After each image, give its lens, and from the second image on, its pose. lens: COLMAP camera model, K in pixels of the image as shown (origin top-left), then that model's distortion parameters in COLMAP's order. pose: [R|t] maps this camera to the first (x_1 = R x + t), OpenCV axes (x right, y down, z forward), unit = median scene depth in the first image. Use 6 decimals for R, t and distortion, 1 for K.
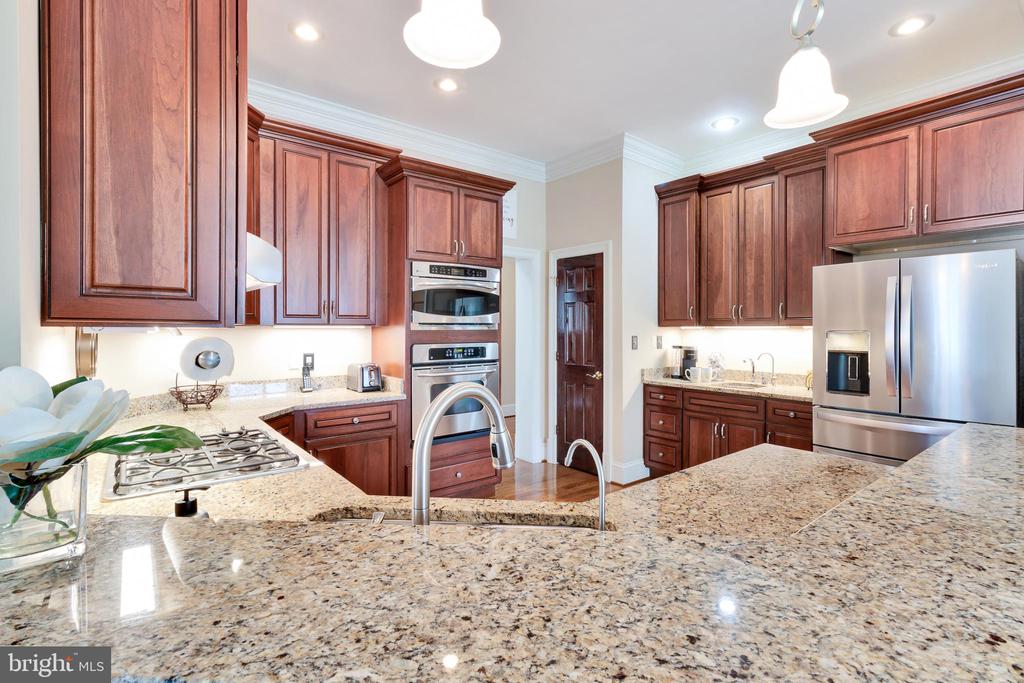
lens RADIAL K [[476.2, 0, 515.8], [0, 476.2, 330.2], [0, 0, 1]] dist [0.001456, 0.001477]
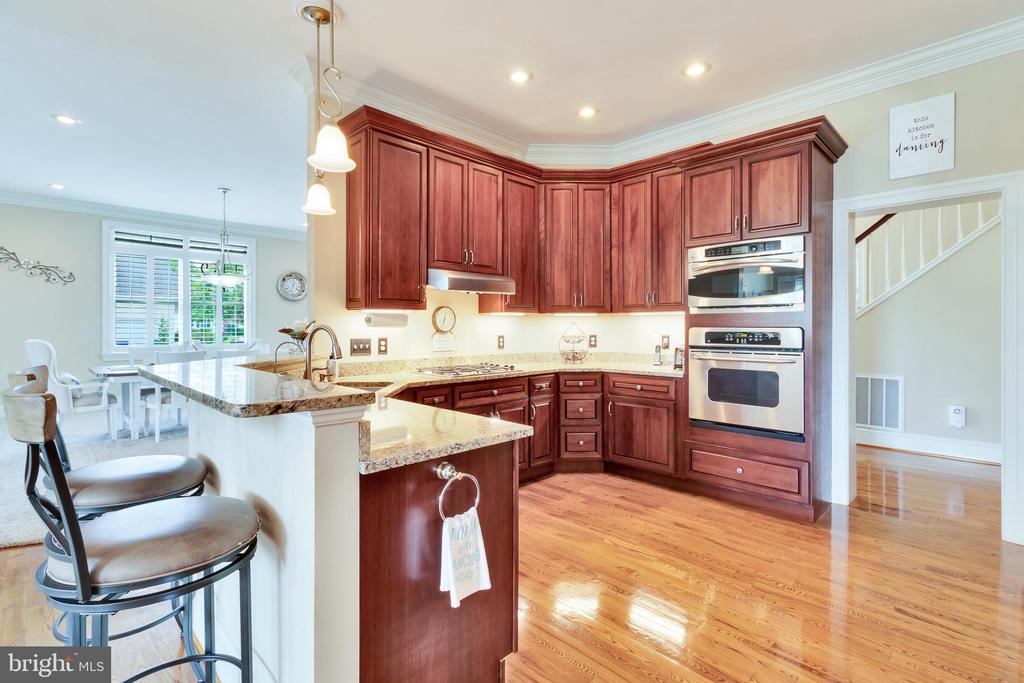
lens RADIAL K [[476.2, 0, 515.8], [0, 476.2, 330.2], [0, 0, 1]] dist [0.001456, 0.001477]
pose [[0.112678, 0.010113, -0.993580, 0.781828], [0.007556, 0.999911, 0.011034, 0.020321], [0.993603, -0.008750, 0.112591, 0.482801]]
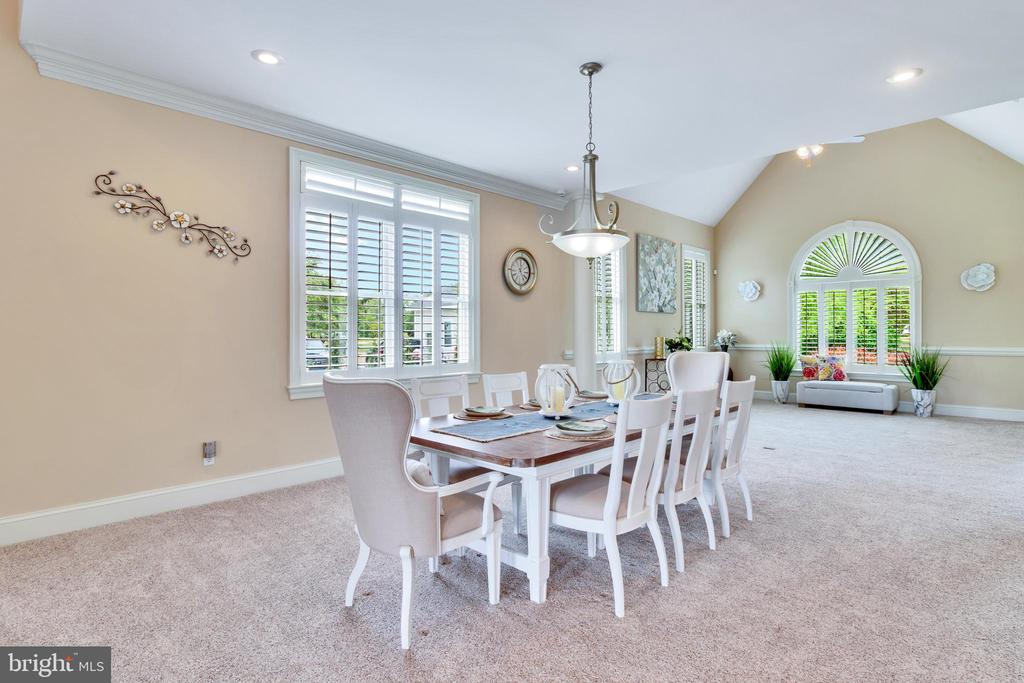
lens RADIAL K [[522.7, 0, 522.2], [0, 522.7, 337.7], [0, 0, 1]] dist [0.000638, 0.000349]
pose [[0.127222, 0.008856, -0.991835, -0.165625], [0.013025, 0.999859, 0.010598, 0.006317], [0.991789, -0.014267, 0.127089, -0.683742]]
